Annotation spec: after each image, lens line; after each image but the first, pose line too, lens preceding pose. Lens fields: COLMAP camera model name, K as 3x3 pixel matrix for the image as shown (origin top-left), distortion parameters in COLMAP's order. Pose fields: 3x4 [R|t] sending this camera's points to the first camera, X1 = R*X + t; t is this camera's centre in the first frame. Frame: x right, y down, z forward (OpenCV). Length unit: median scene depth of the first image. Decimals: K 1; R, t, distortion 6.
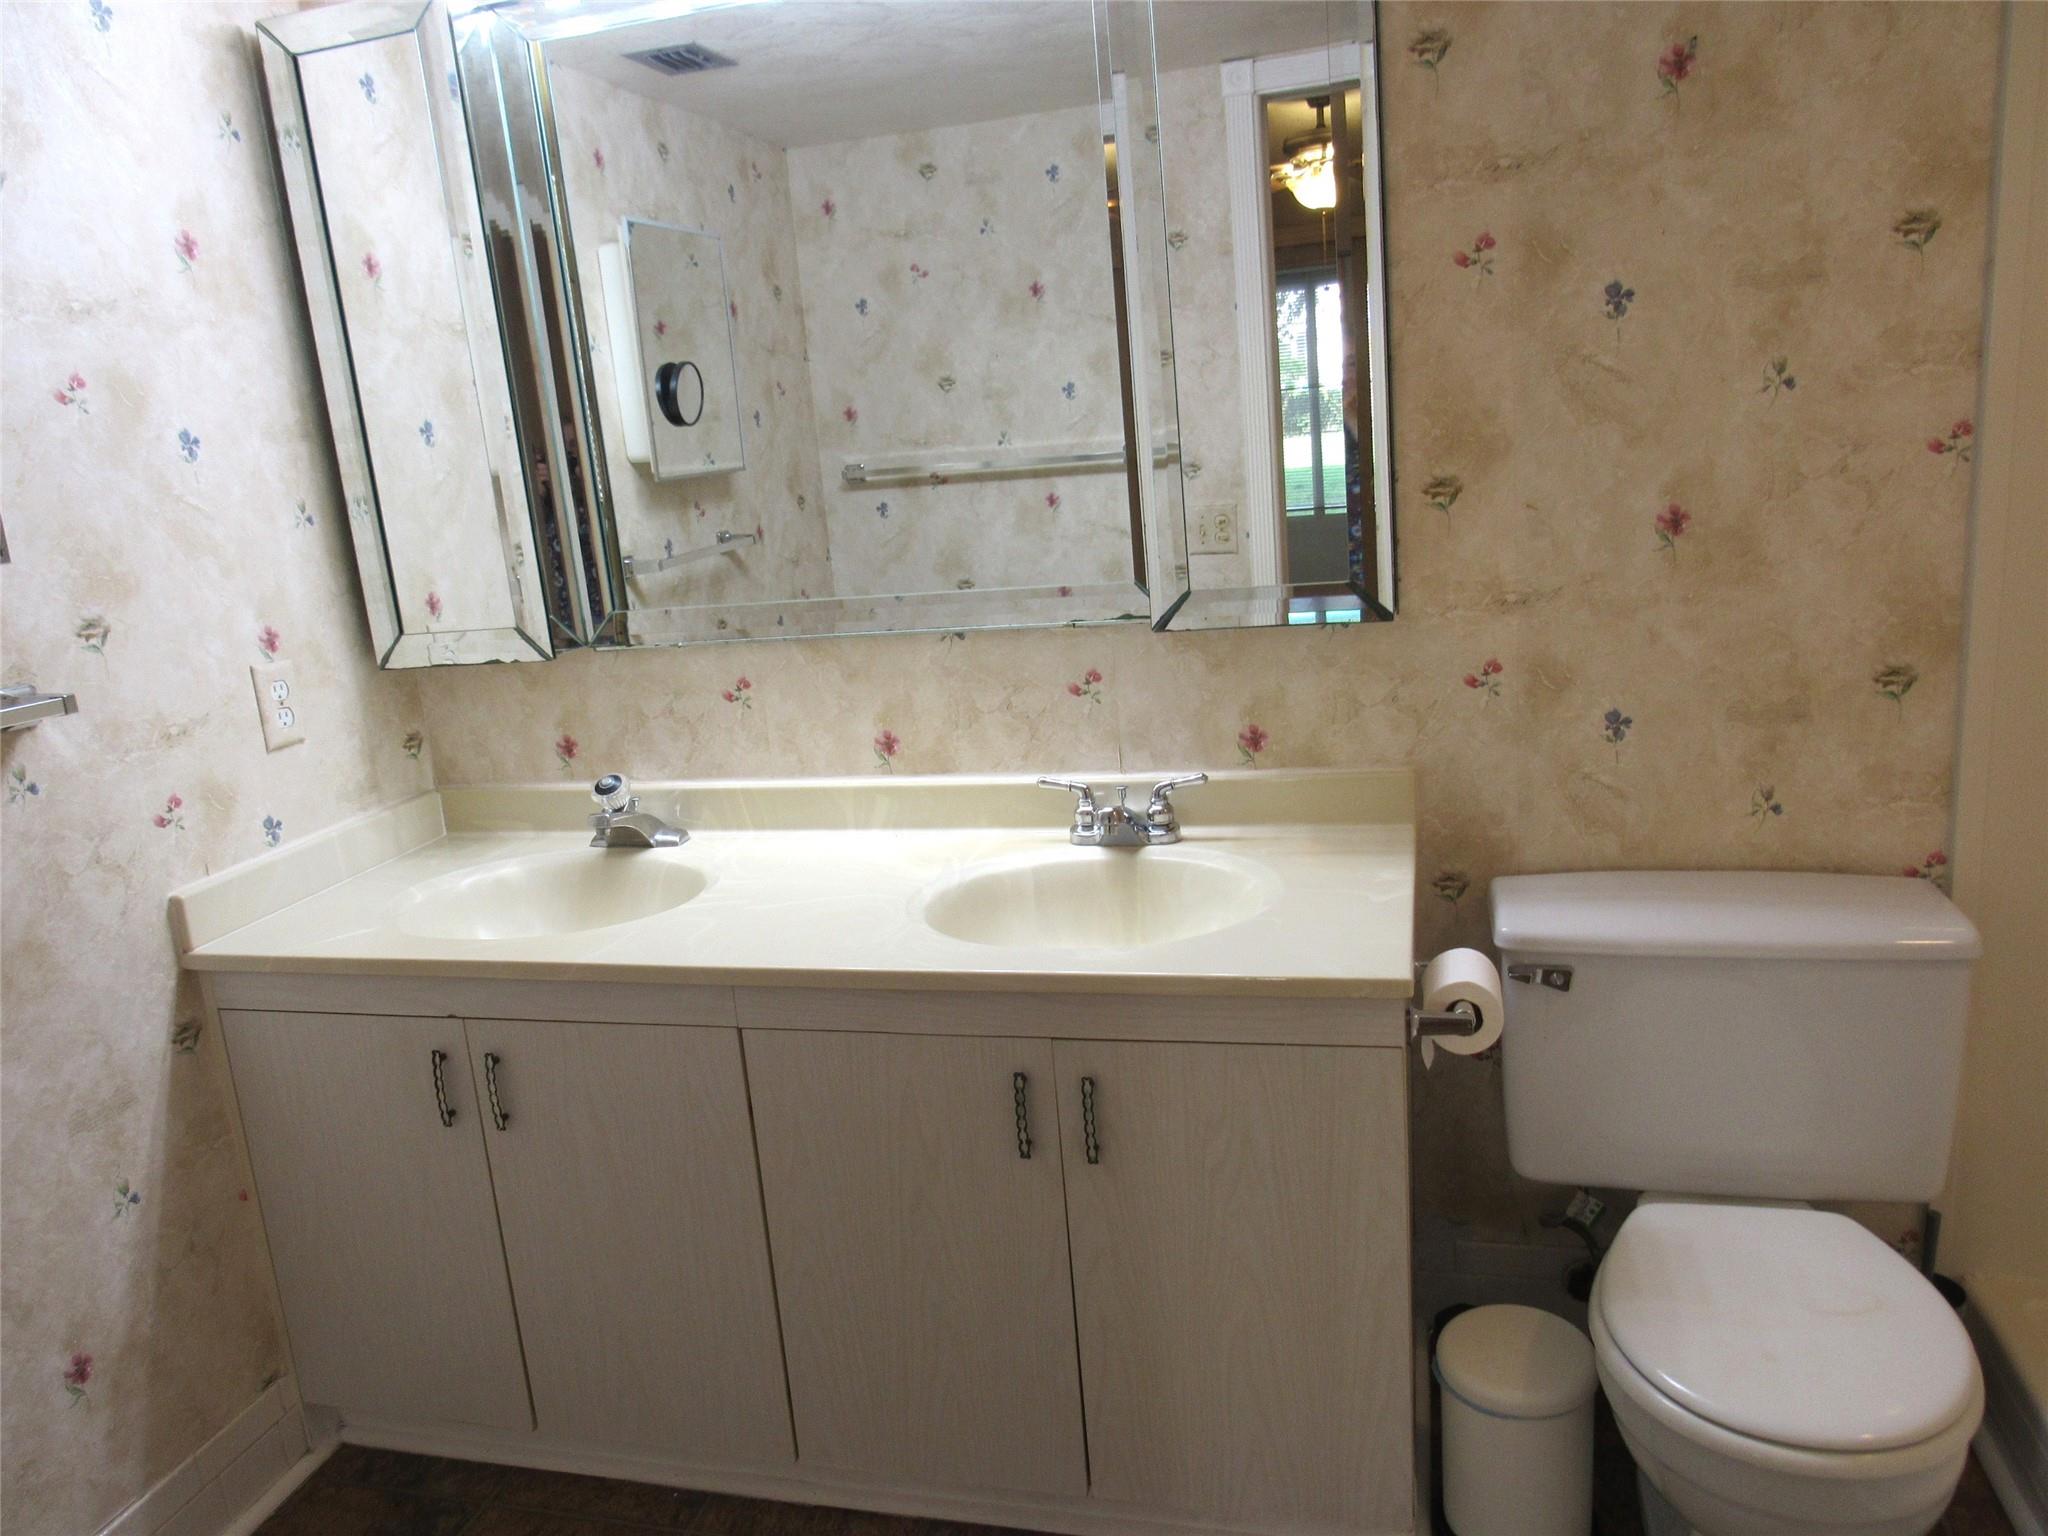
lens RADIAL K [[1462.5, 0, 1024.0], [0, 1462.5, 768.0], [0, 0, 1]] dist [-0.040703, 0.029753]
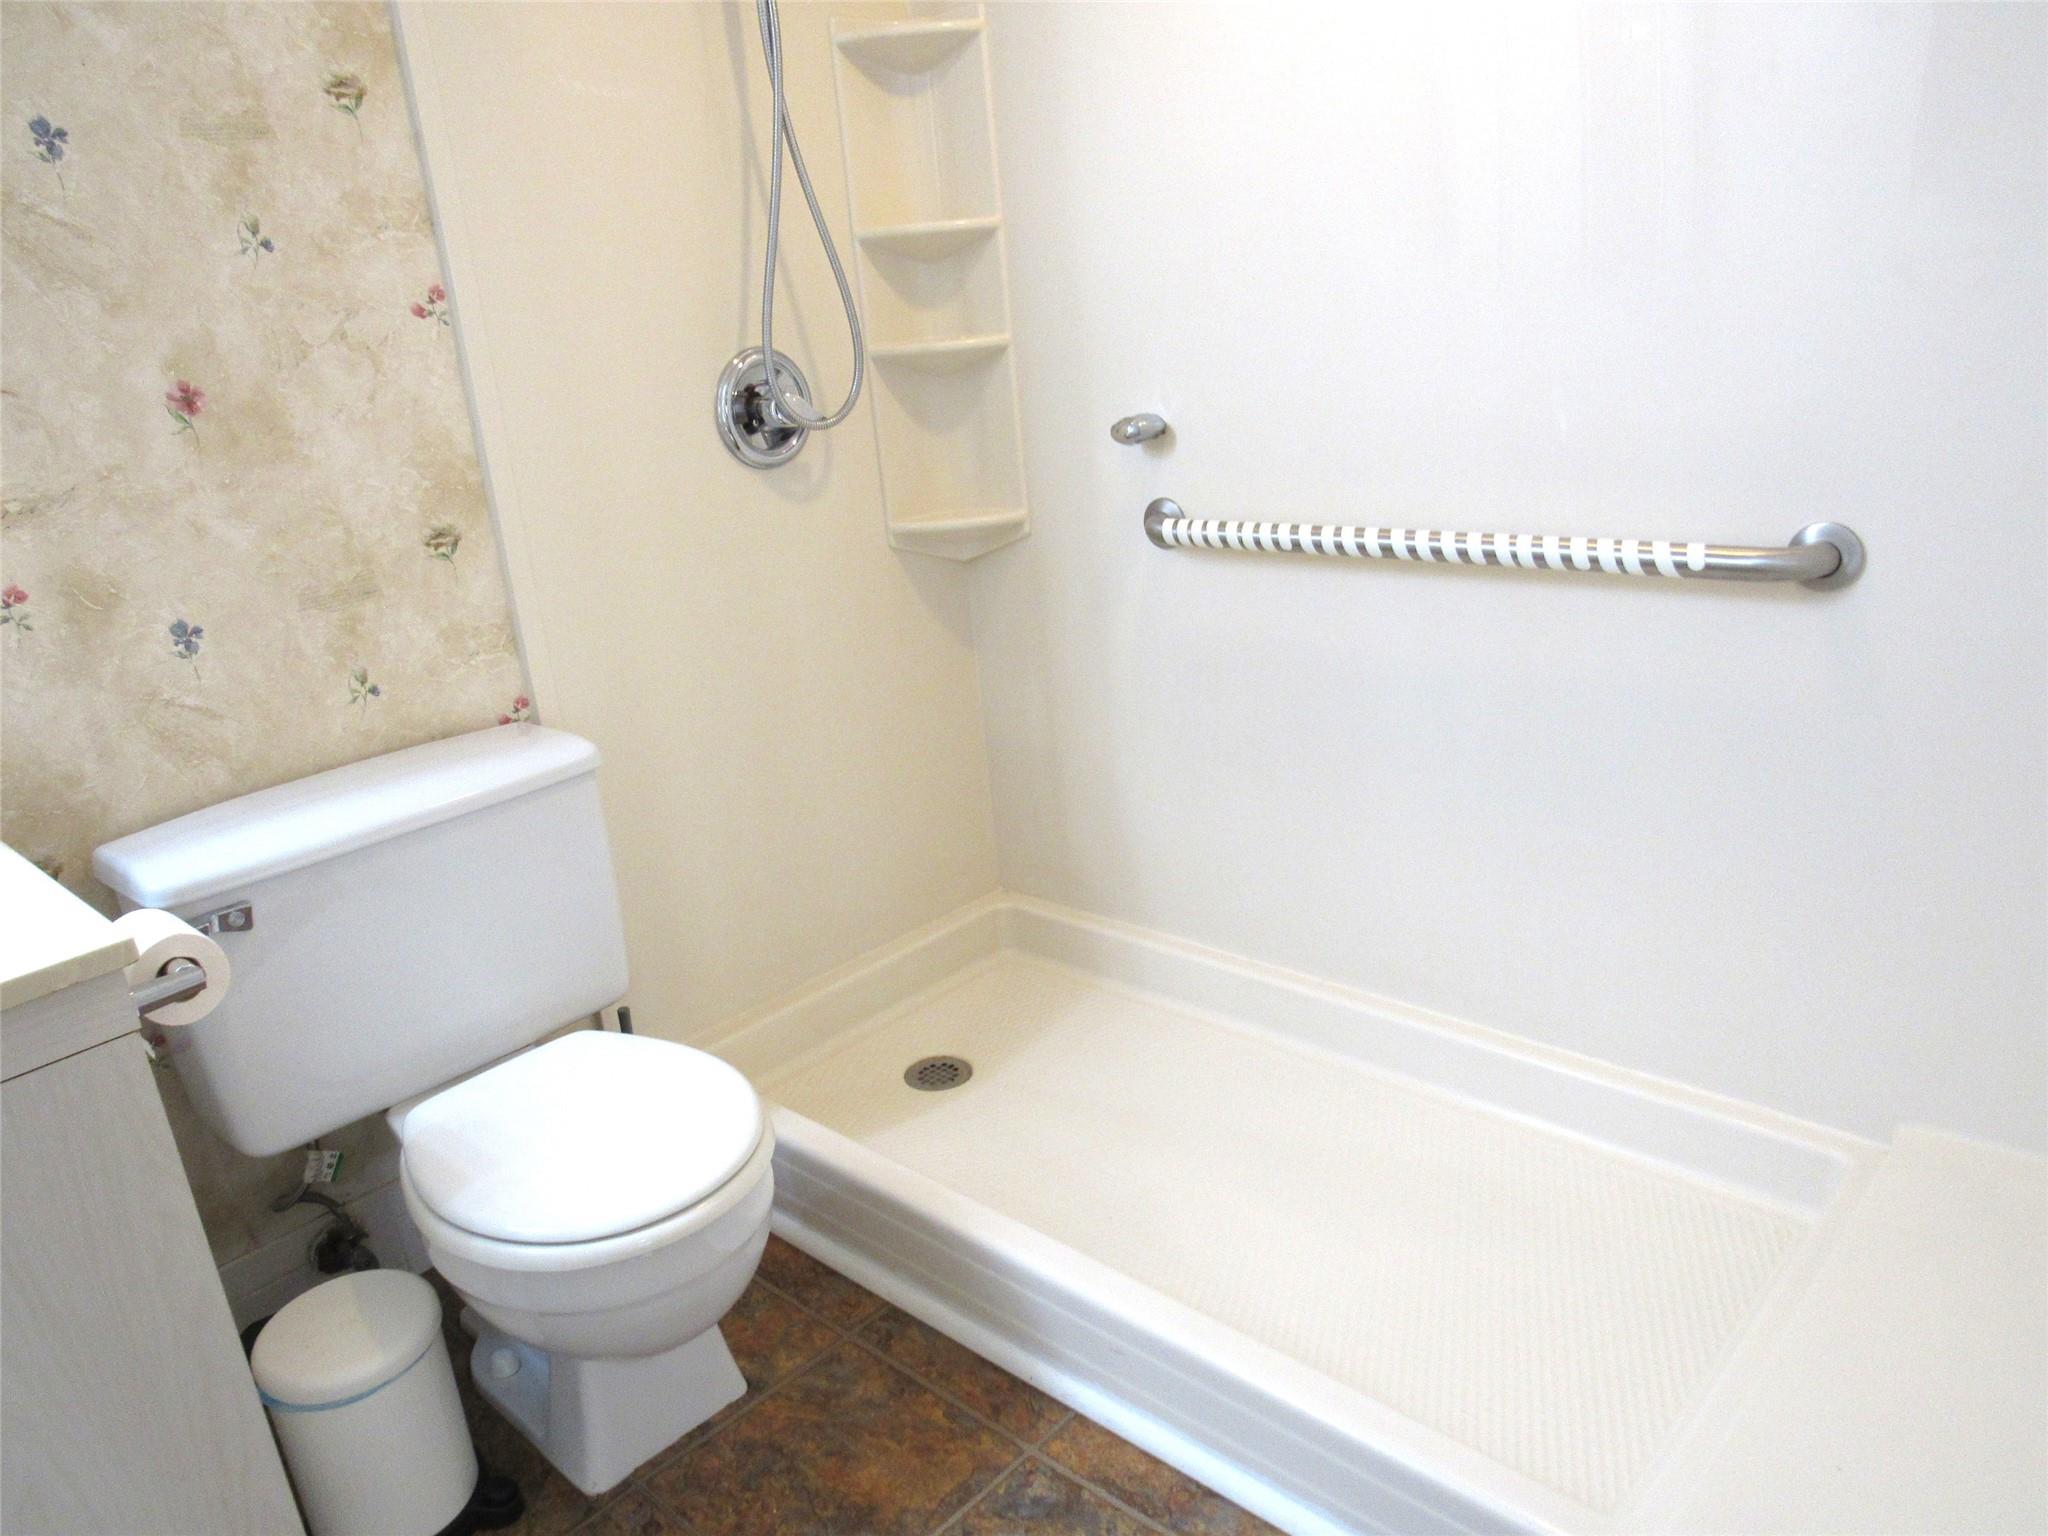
lens RADIAL K [[1454.3, 0, 1024.0], [0, 1454.3, 768.0], [0, 0, 1]] dist [-0.035170, 0.009943]
pose [[0.472961, -0.243884, 0.846657, -0.114819], [0.251402, 0.958335, 0.135614, 0.058440], [-0.844455, 0.148711, 0.514568, 0.141618]]
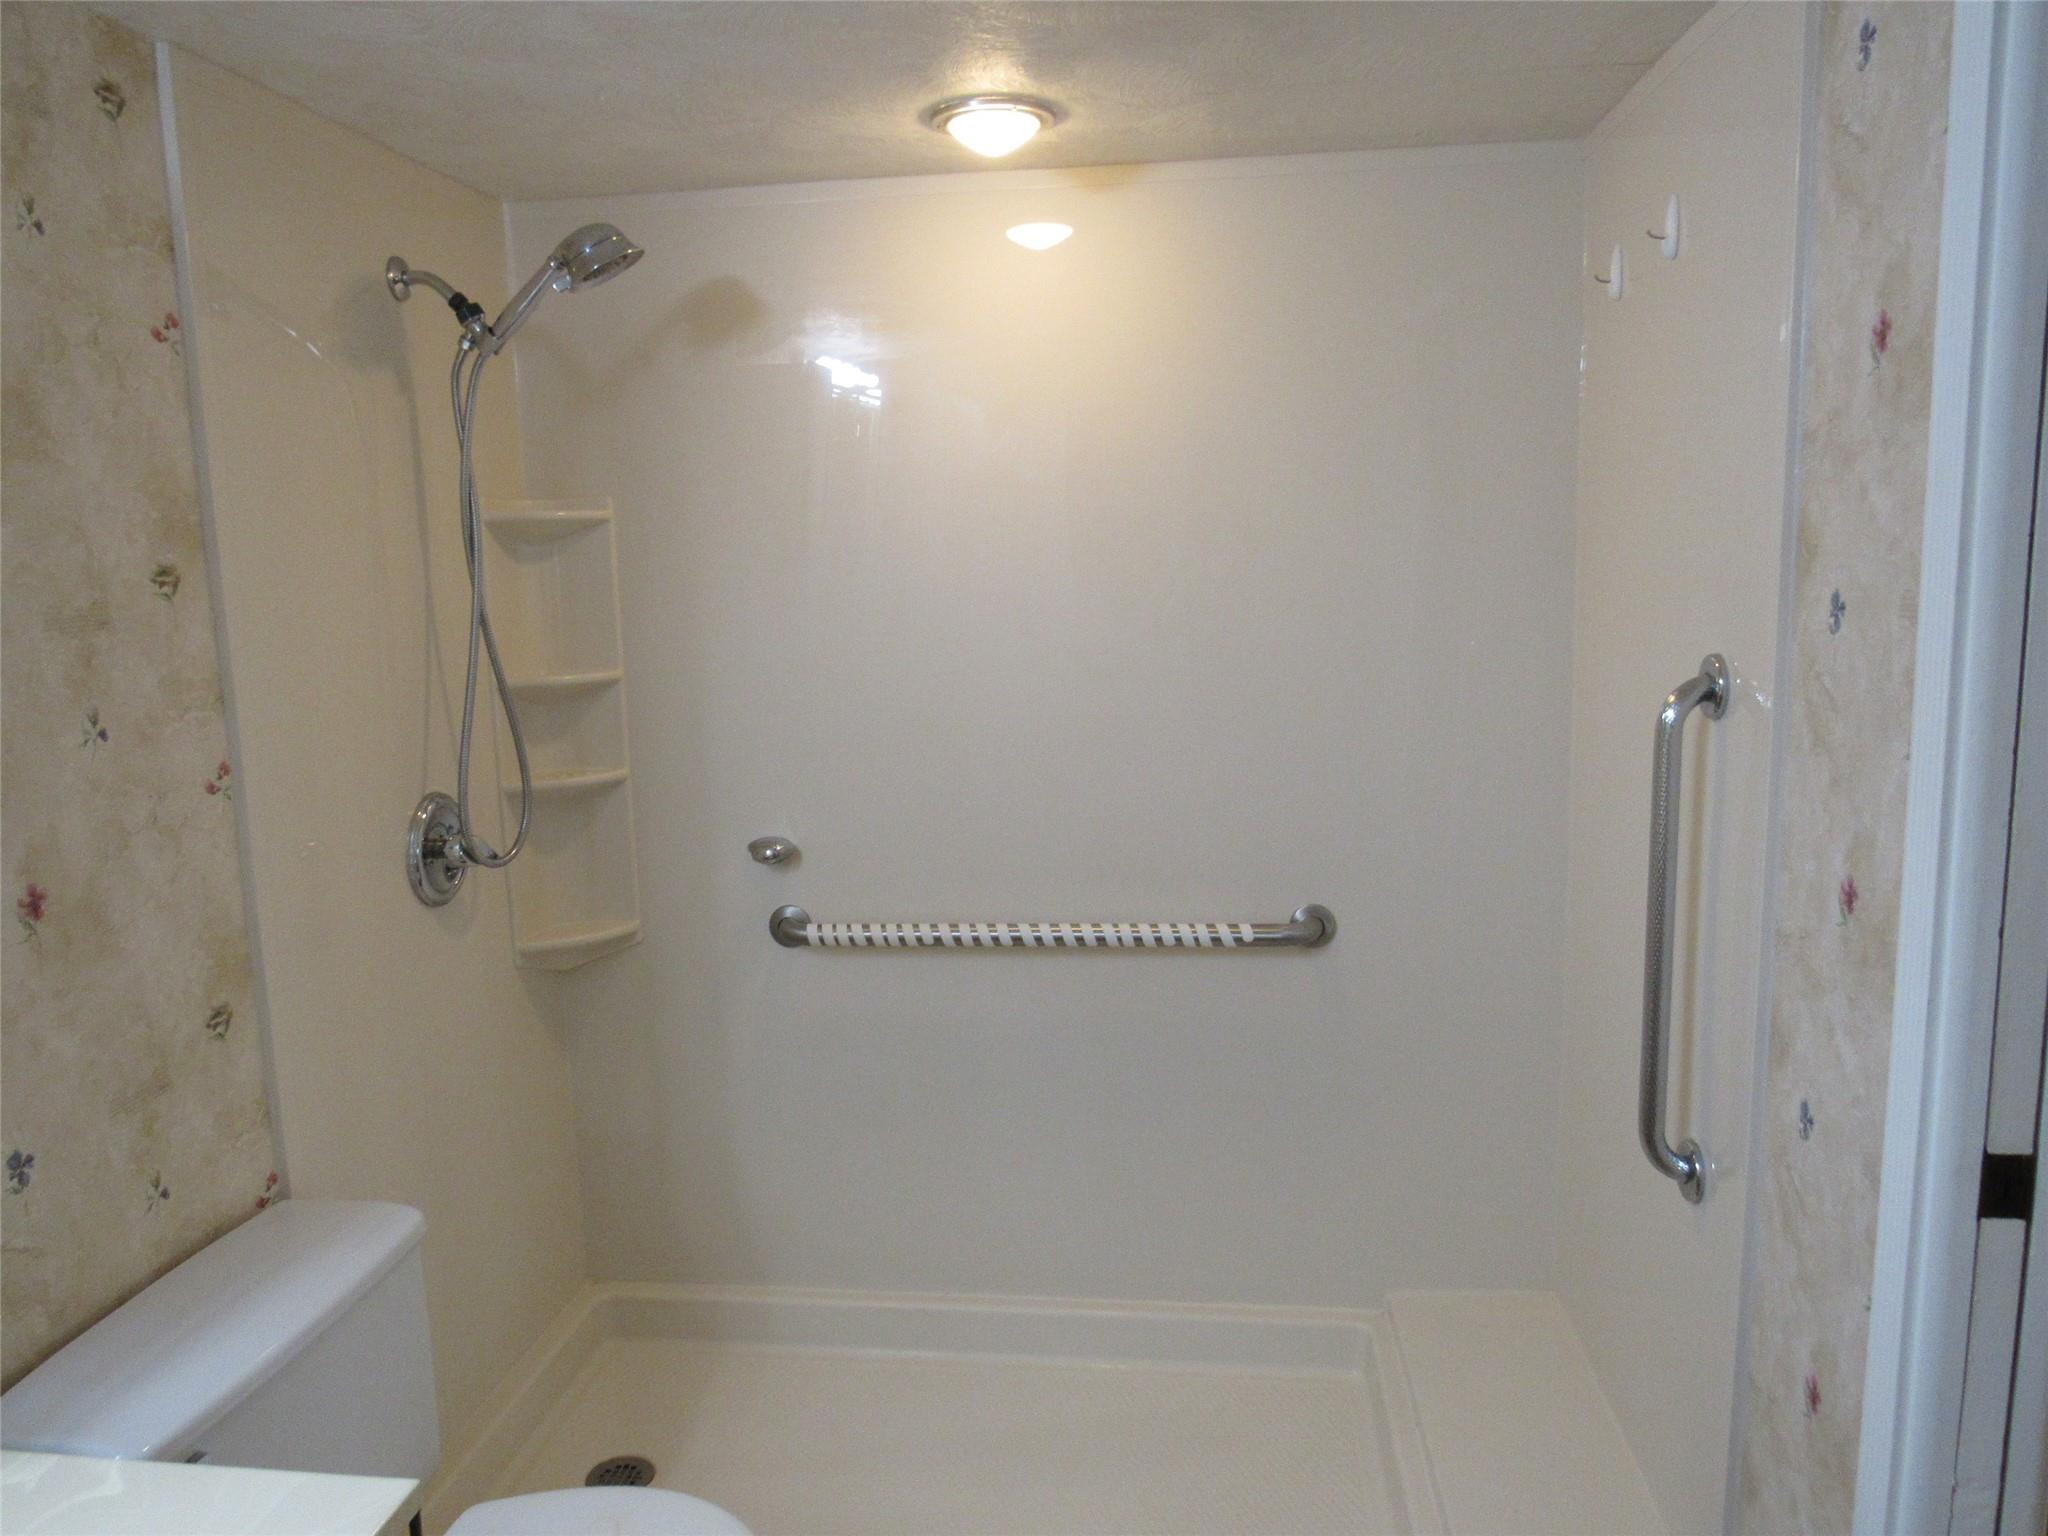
lens RADIAL K [[1454.3, 0, 1024.0], [0, 1454.3, 768.0], [0, 0, 1]] dist [-0.035170, 0.009943]
pose [[-0.138758, -0.062714, 0.988339, -0.428789], [0.265545, 0.959090, 0.098139, -0.176143], [-0.954061, 0.276066, -0.116428, 0.543615]]
